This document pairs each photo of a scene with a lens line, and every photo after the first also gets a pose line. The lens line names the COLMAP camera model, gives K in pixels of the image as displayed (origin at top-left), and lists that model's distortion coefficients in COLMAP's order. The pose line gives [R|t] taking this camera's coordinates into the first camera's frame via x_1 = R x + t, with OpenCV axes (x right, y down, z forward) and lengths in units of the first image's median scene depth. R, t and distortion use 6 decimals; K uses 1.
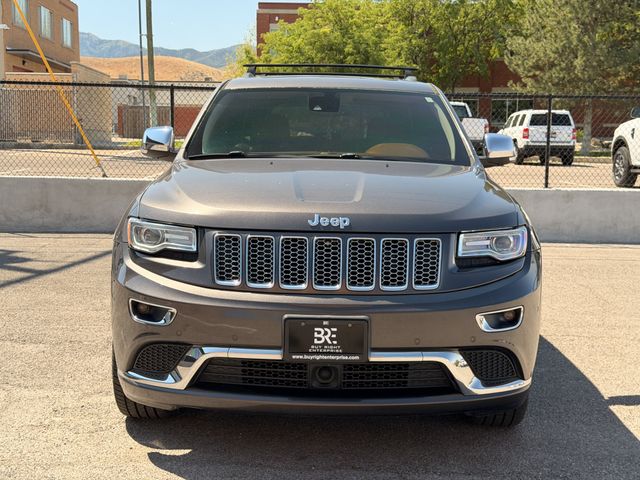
lens RADIAL K [[894.1, 0, 319.2], [0, 894.1, 238.1], [0, 0, 1]] dist [0.087435, 0.000000]
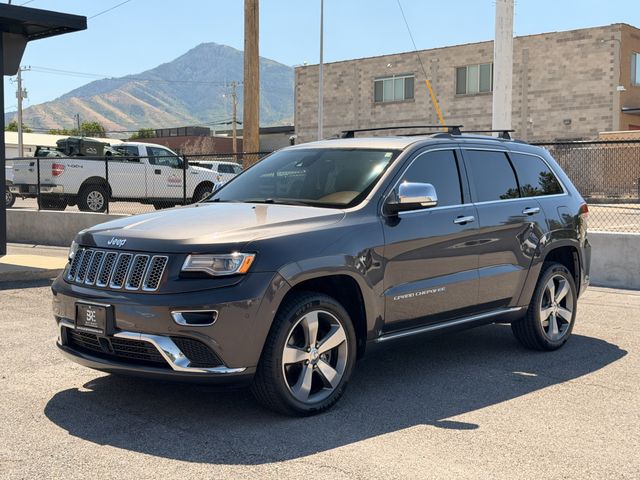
lens RADIAL K [[894.1, 0, 316.7], [0, 894.1, 241.4], [0, 0, 1]] dist [0.087435, 0.000000]
pose [[0.749217, 0.026233, -0.661805, 1.223338], [-0.065723, 0.997228, -0.034875, 0.010147], [0.659056, 0.069625, 0.748864, 0.093036]]
